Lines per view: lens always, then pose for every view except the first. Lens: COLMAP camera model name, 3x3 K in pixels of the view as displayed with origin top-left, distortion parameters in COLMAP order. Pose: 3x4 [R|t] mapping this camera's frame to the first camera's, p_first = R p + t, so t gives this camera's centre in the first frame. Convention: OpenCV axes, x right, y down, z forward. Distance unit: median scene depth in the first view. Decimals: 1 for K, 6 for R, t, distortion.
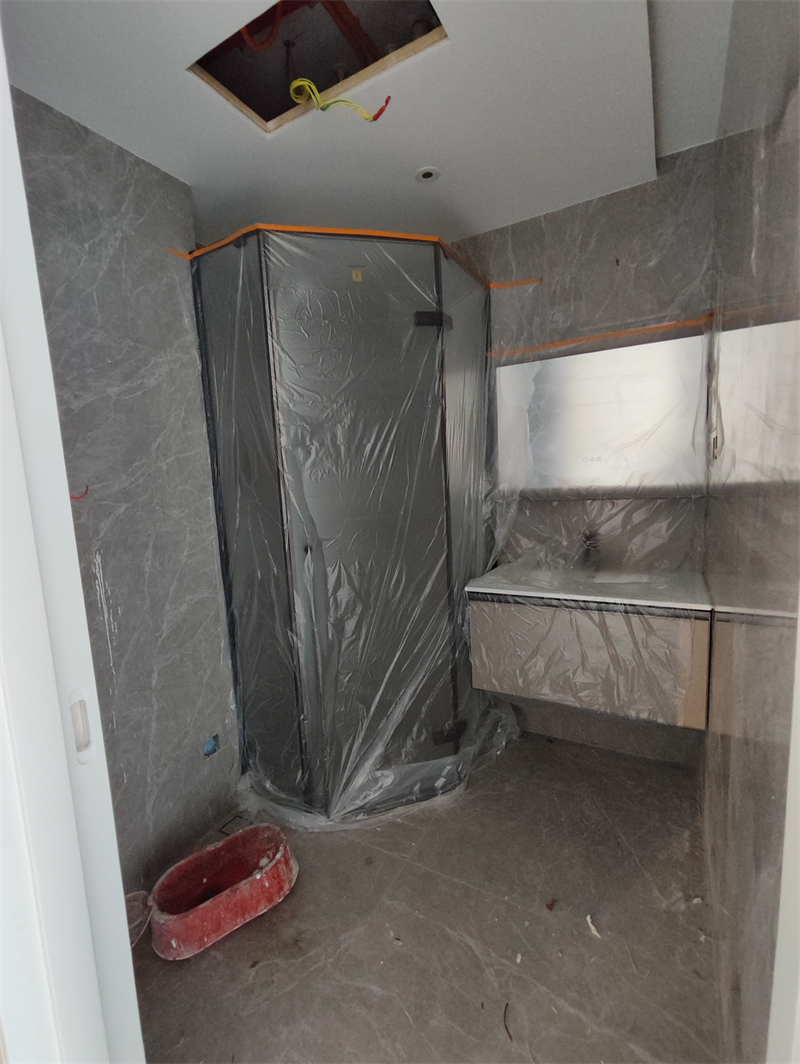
lens RADIAL K [[490.4, 0, 400.0], [0, 490.4, 532.0], [0, 0, 1]] dist [-0.002189, 0.009124]
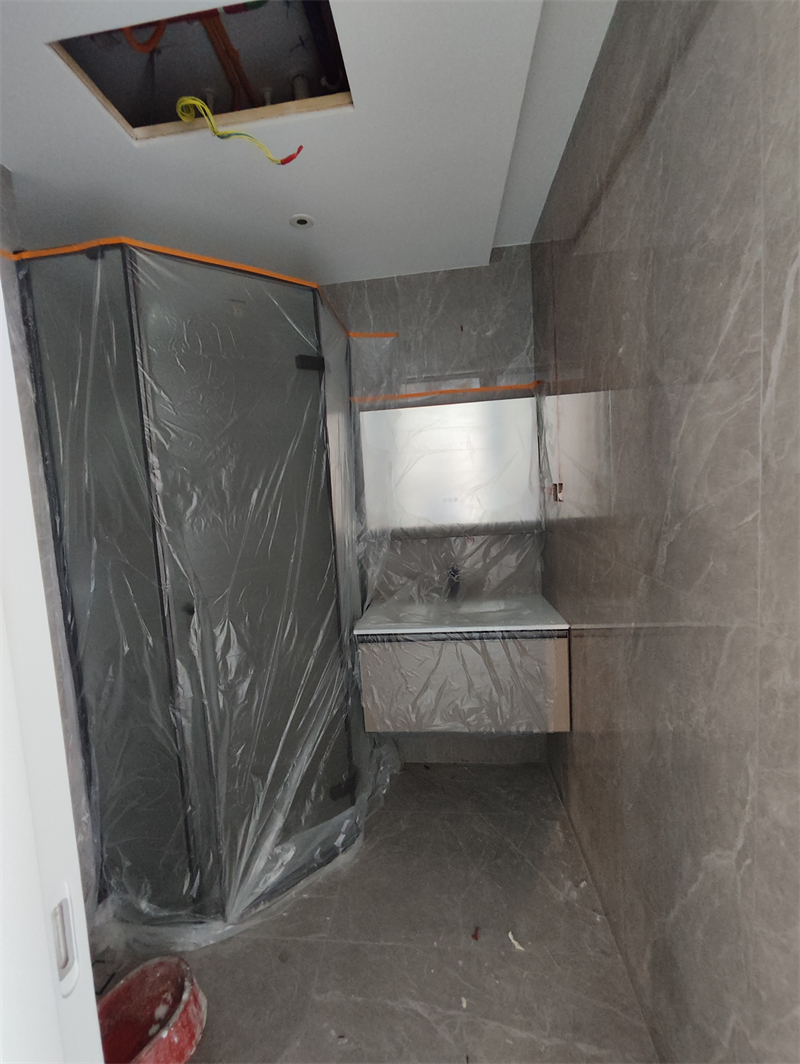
lens RADIAL K [[484.6, 0, 400.0], [0, 484.6, 532.0], [0, 0, 1]] dist [-0.000259, 0.008184]
pose [[0.921123, -0.037443, 0.387467, -0.169305], [0.059055, 0.997284, -0.044017, -0.041771], [-0.384767, 0.063427, 0.920832, 0.053653]]
